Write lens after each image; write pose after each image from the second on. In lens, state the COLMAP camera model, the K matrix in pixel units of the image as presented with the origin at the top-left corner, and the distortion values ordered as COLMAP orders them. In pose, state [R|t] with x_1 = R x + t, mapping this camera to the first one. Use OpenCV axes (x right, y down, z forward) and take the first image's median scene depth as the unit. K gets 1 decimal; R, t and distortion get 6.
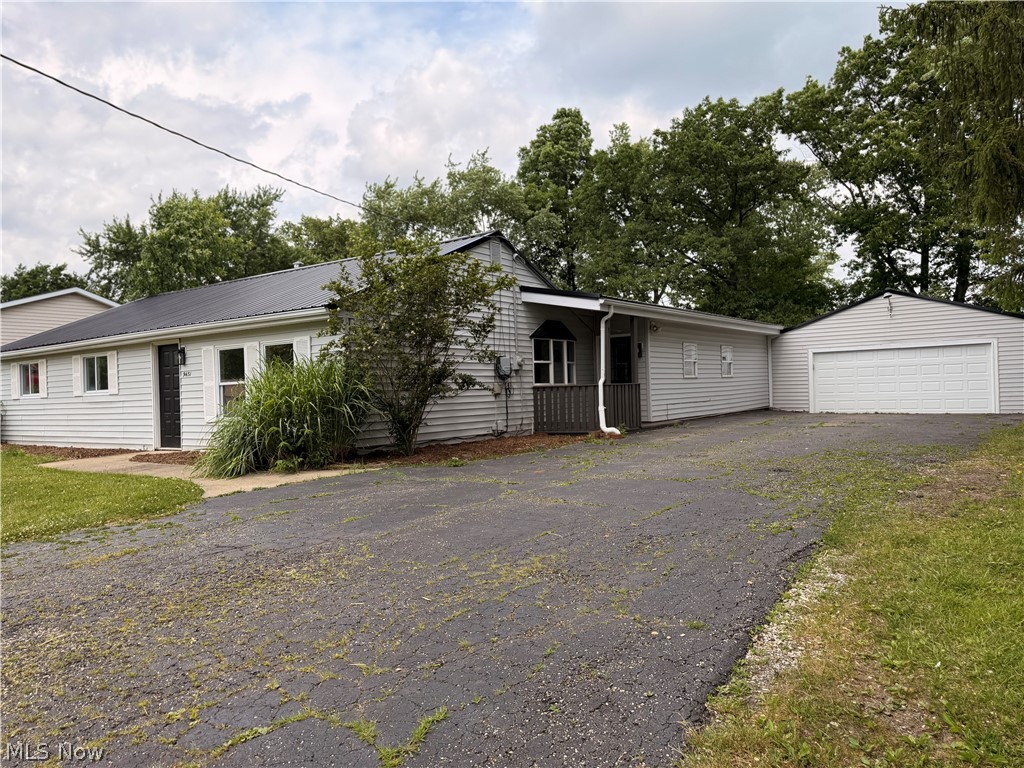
lens RADIAL K [[732.5, 0, 495.7], [0, 732.5, 383.6], [0, 0, 1]] dist [0.051958, 0.001023]
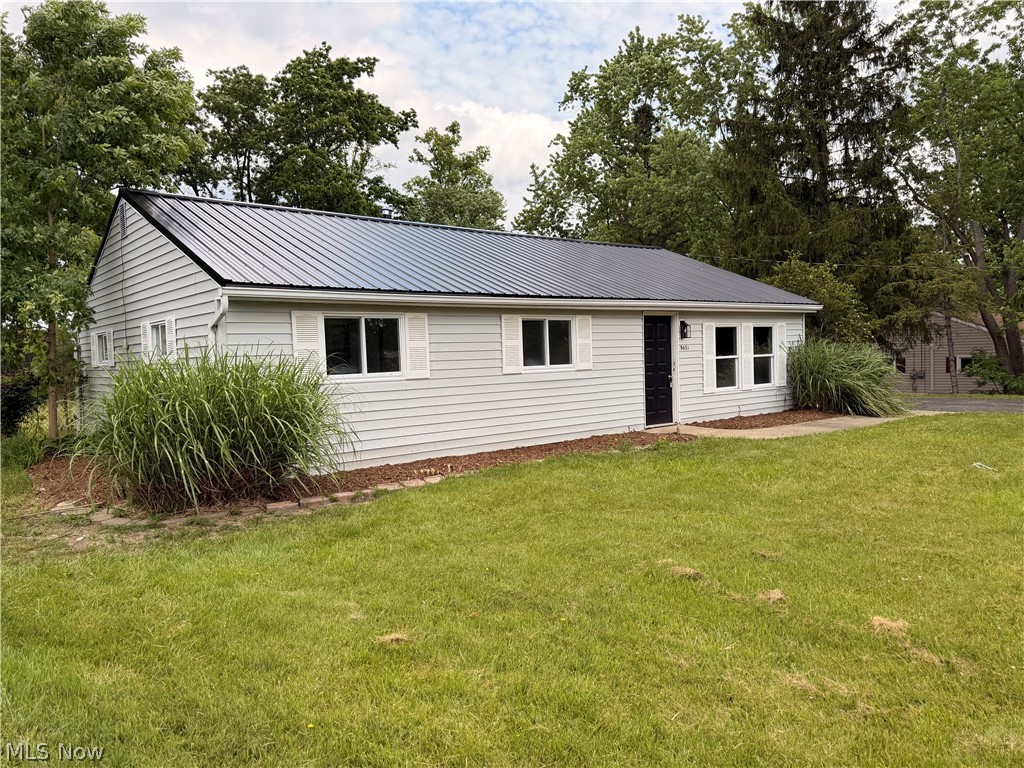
lens RADIAL K [[750.2, 0, 512.0], [0, 750.2, 384.0], [0, 0, 1]] dist [0.001579, 0.000497]
pose [[0.232921, -0.012253, 0.972418, -0.469566], [0.016797, 0.999822, 0.008575, 0.007949], [-0.972350, 0.014337, 0.233086, 0.314185]]
